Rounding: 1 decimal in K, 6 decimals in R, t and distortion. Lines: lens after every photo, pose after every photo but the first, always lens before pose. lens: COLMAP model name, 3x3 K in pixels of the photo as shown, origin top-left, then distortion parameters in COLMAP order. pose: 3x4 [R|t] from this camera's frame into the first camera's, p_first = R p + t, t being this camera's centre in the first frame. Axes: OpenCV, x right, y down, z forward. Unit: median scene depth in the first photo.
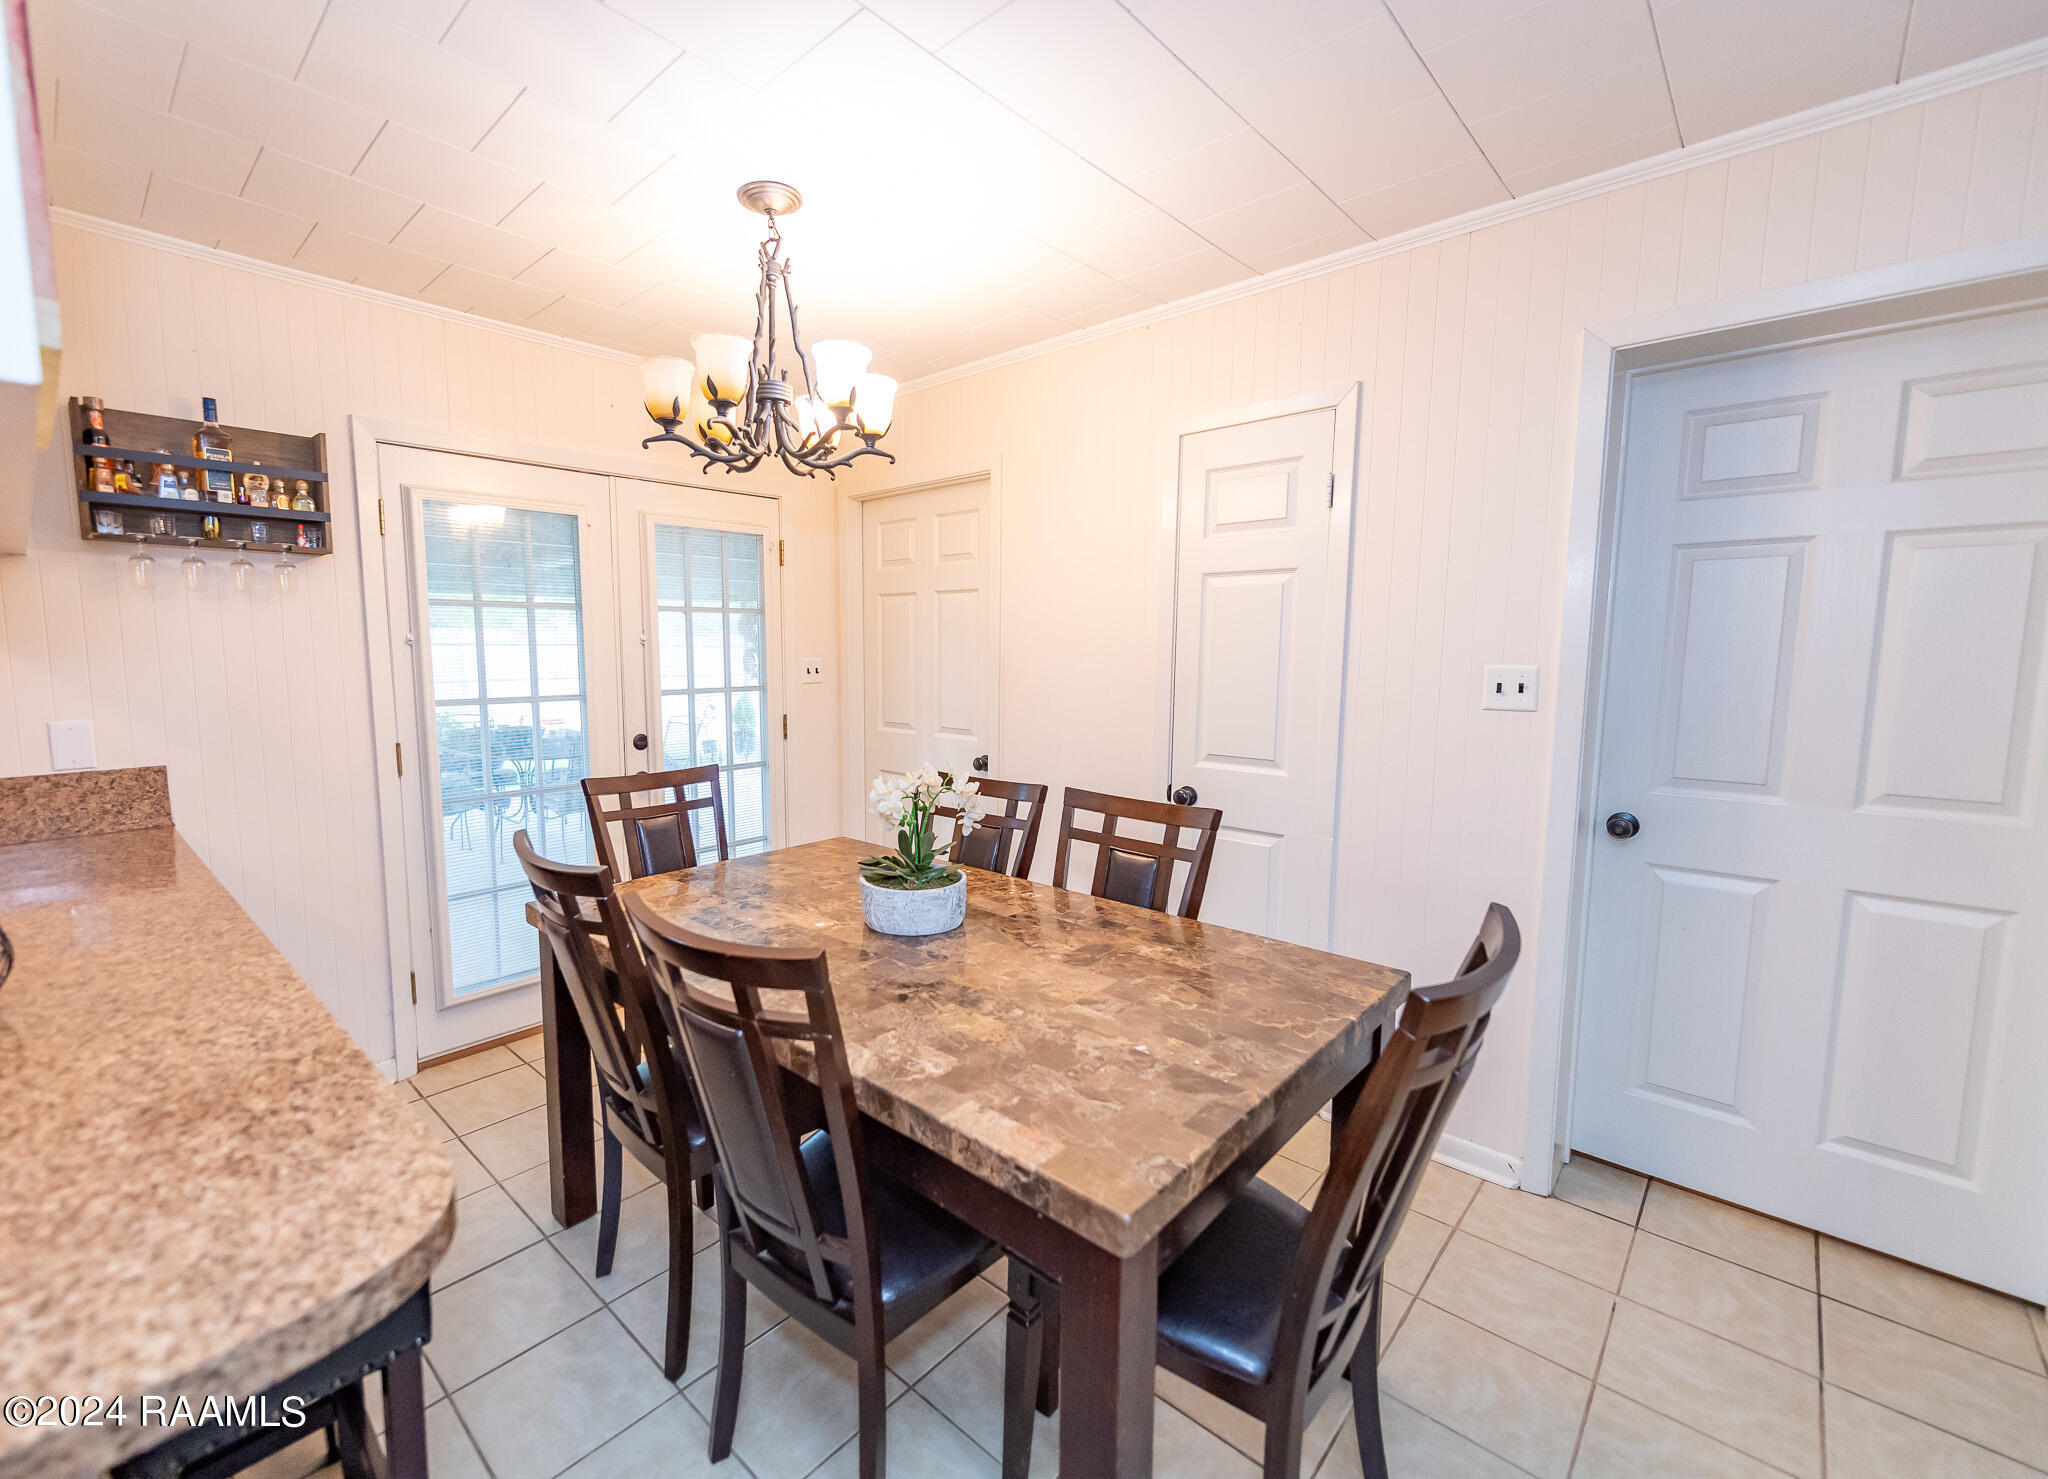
lens RADIAL K [[871.1, 0, 934.3], [0, 871.1, 737.6], [0, 0, 1]] dist [0.013922, -0.004598]
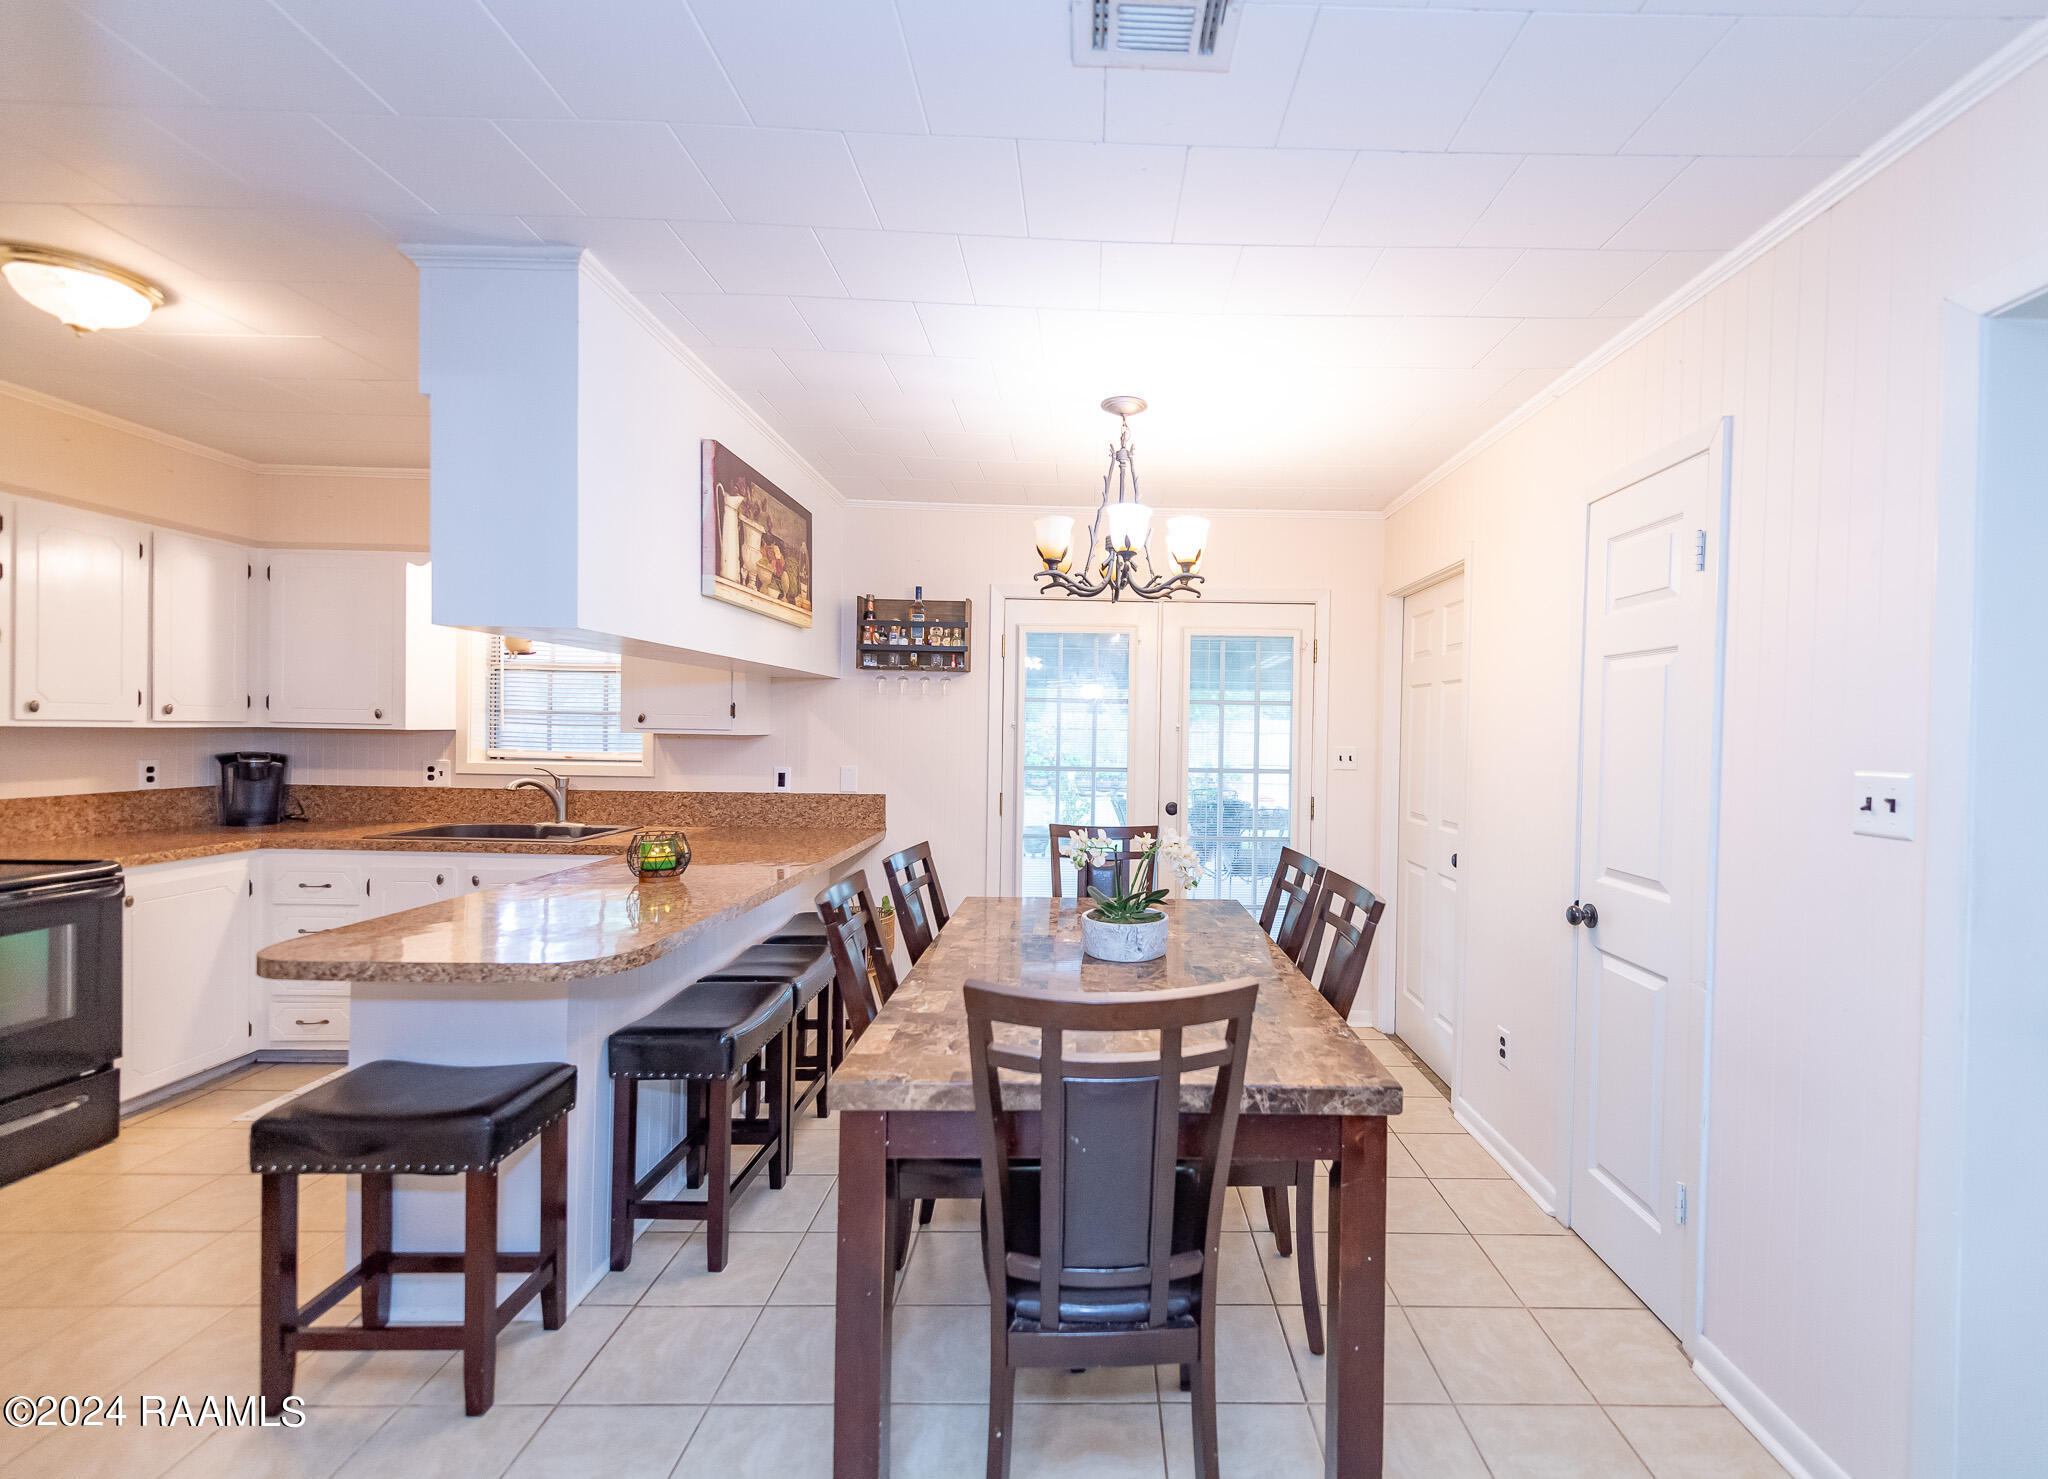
lens RADIAL K [[871.1, 0, 1110.0], [0, 871.1, 740.4], [0, 0, 1]] dist [0.013922, -0.004598]
pose [[0.713787, 0.021272, -0.700040, 0.680888], [-0.093294, 0.993519, -0.064936, -0.004168], [0.694122, 0.111660, 0.711145, 0.064024]]
